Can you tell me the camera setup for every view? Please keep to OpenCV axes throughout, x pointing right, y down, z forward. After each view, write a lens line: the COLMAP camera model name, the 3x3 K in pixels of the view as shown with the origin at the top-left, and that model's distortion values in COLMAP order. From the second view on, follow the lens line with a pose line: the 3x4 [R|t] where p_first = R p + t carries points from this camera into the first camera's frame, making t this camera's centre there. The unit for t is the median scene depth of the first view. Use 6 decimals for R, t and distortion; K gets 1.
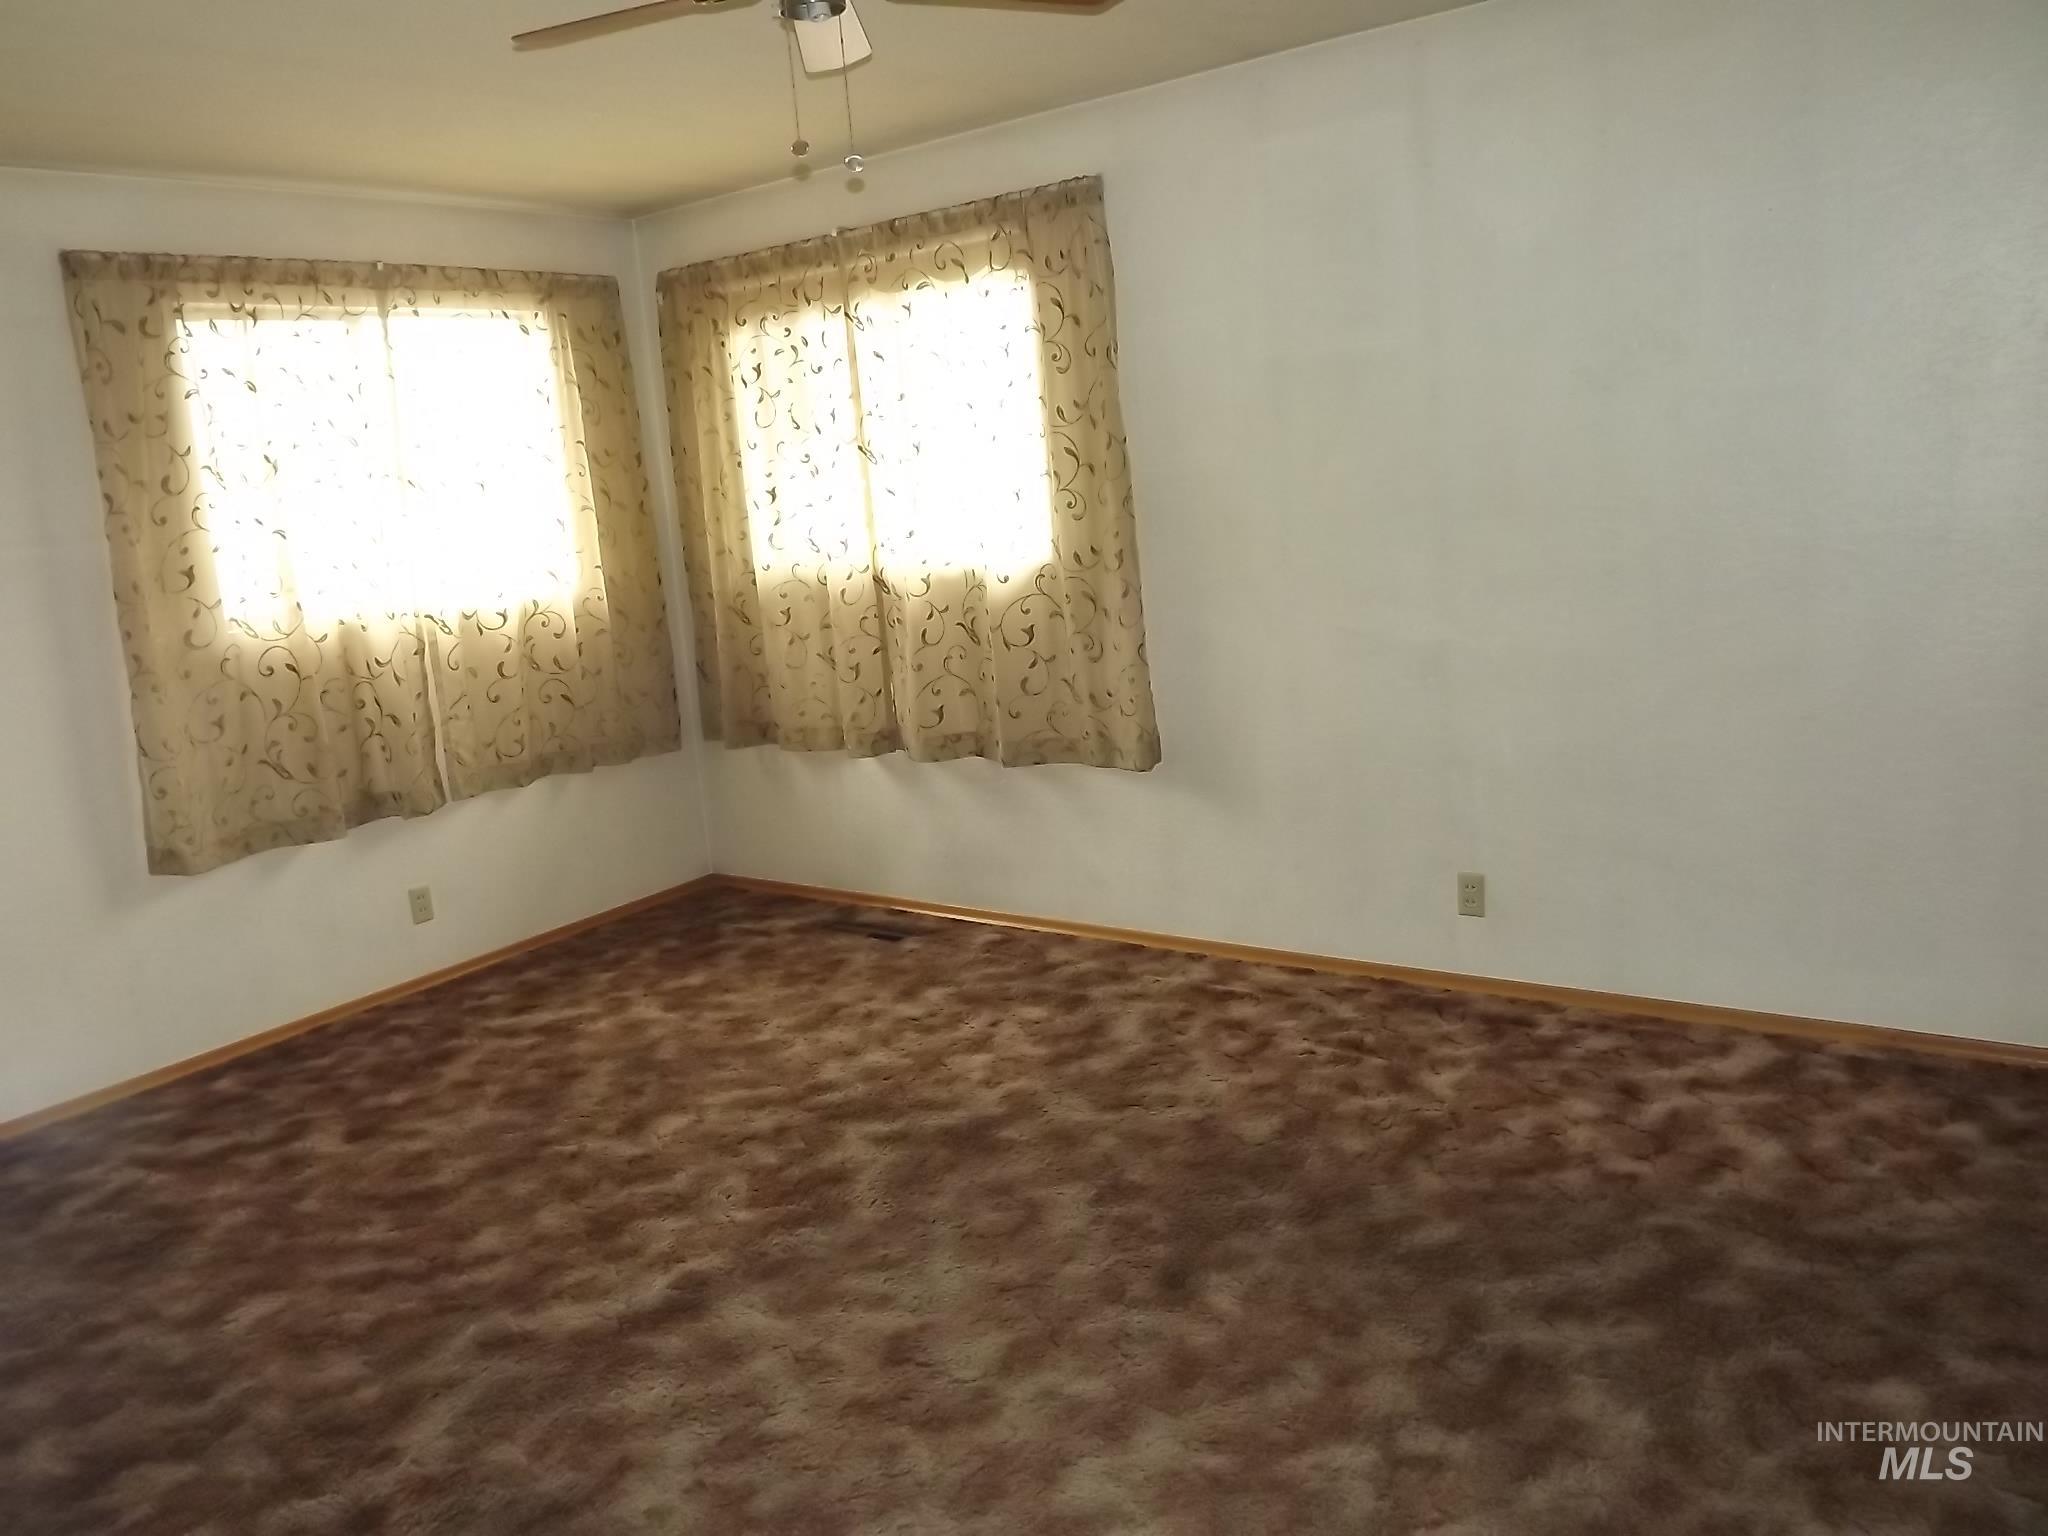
lens RADIAL K [[1514.1, 0, 1015.5], [0, 1514.1, 771.1], [0, 0, 1]] dist [-0.053372, 0.005939]
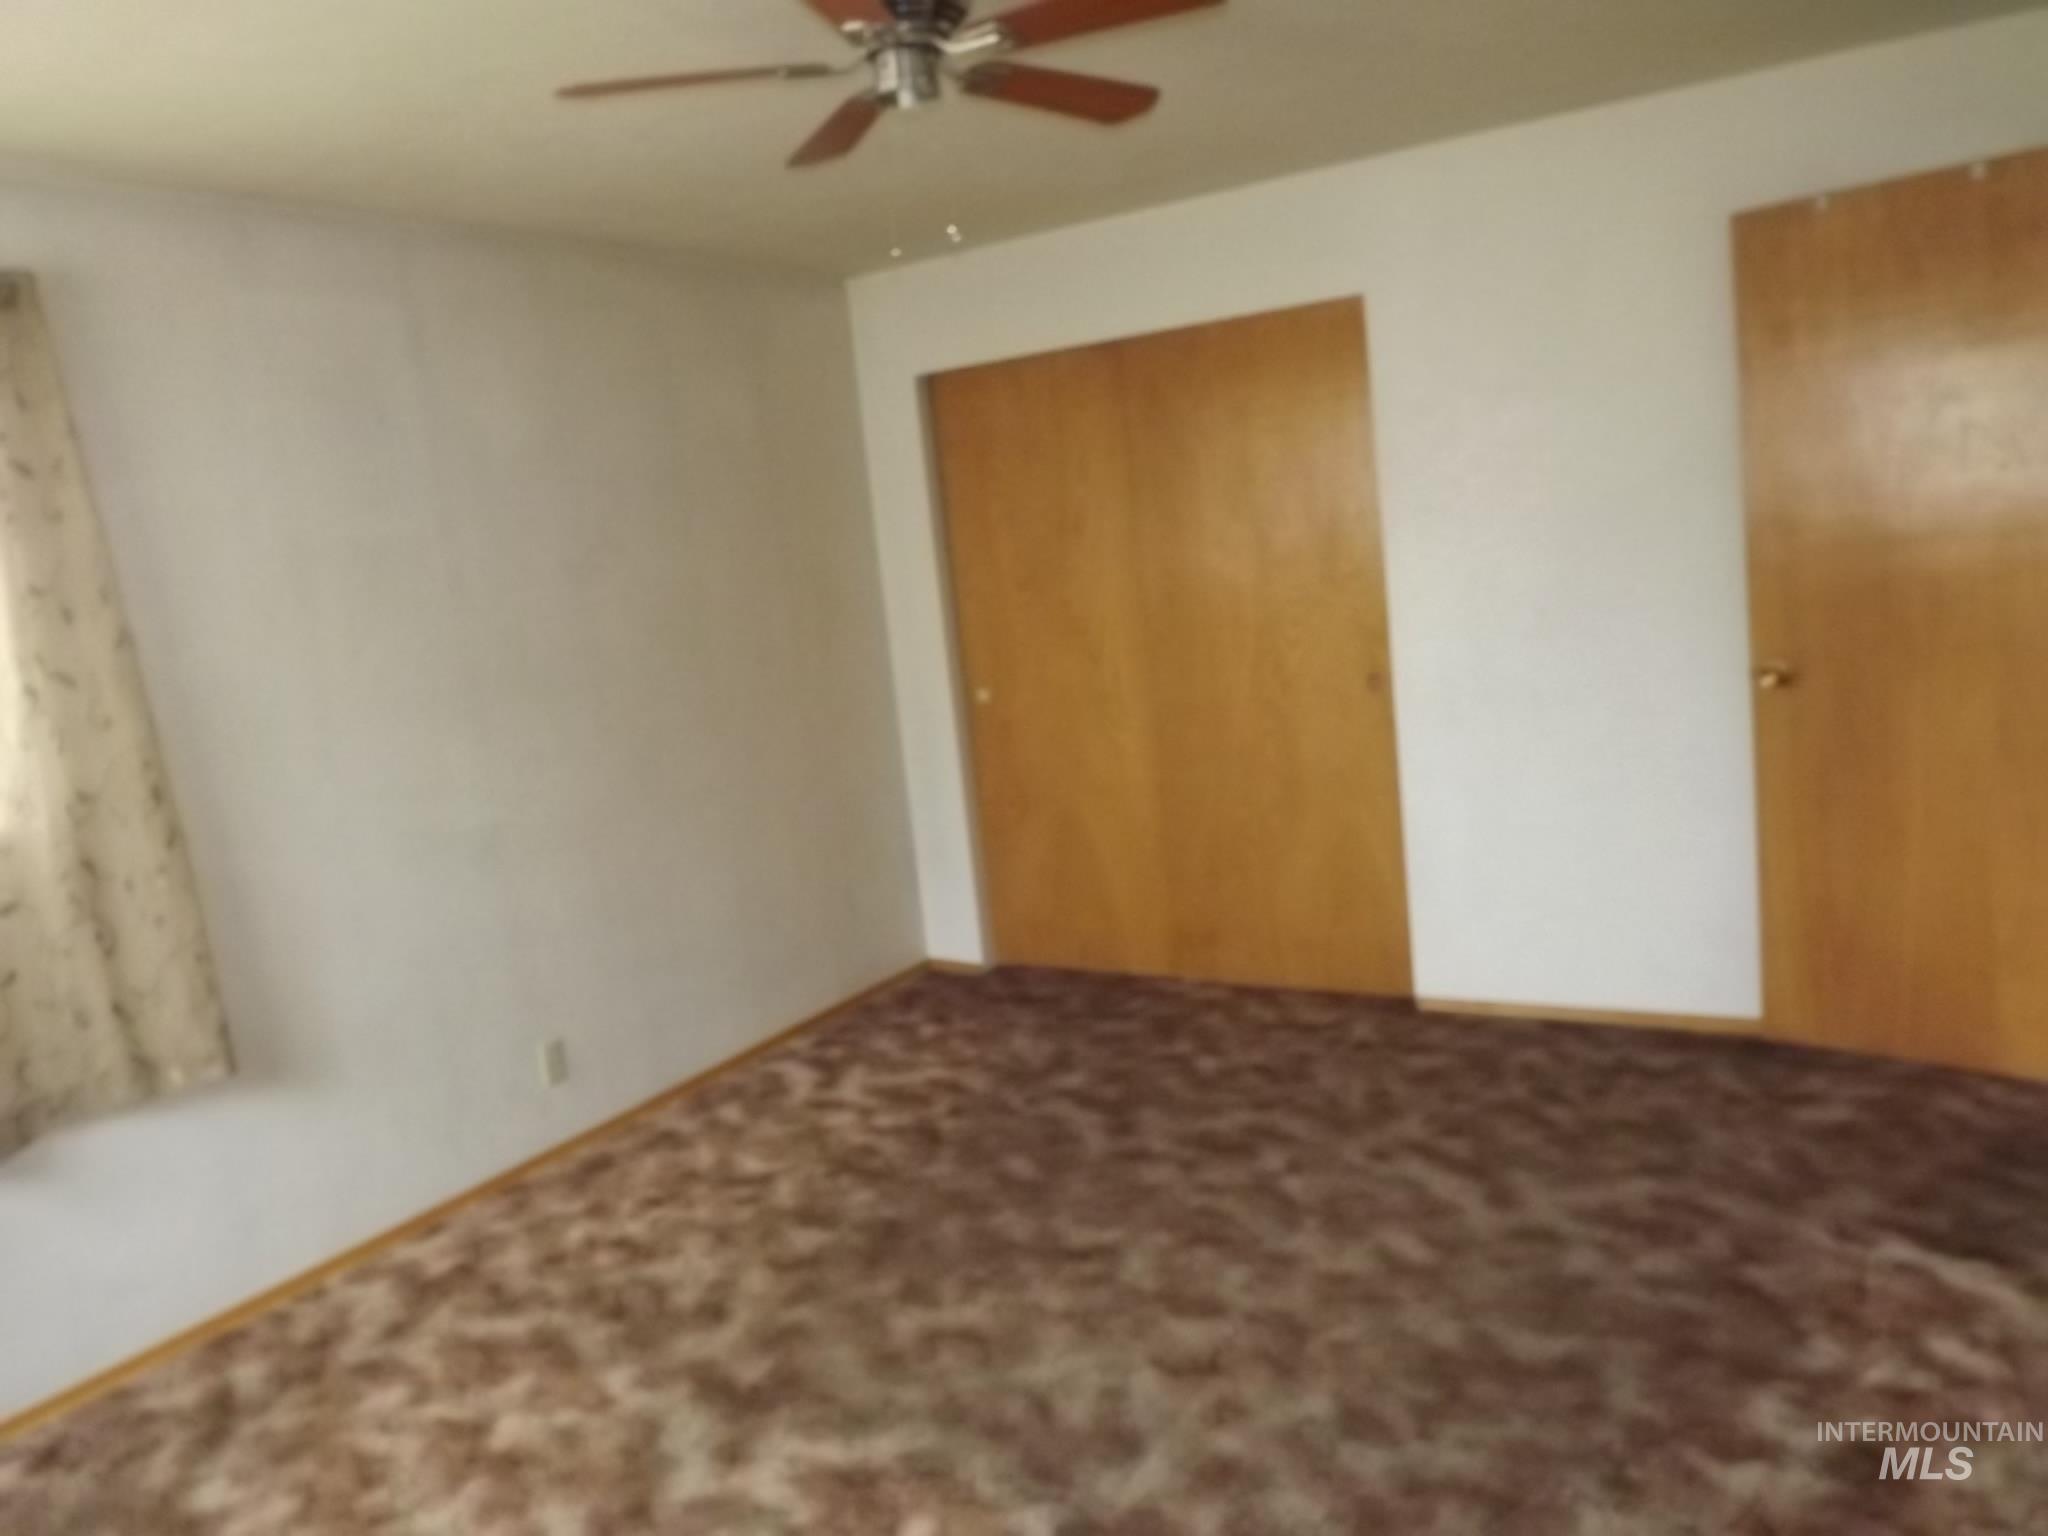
lens RADIAL K [[1514.1, 0, 1015.5], [0, 1514.1, 771.1], [0, 0, 1]] dist [-0.053372, 0.005939]
pose [[-0.078305, -0.054642, 0.995431, -0.741353], [0.308915, 0.948021, 0.076340, -0.087363], [-0.947861, 0.313481, -0.057355, 0.713484]]
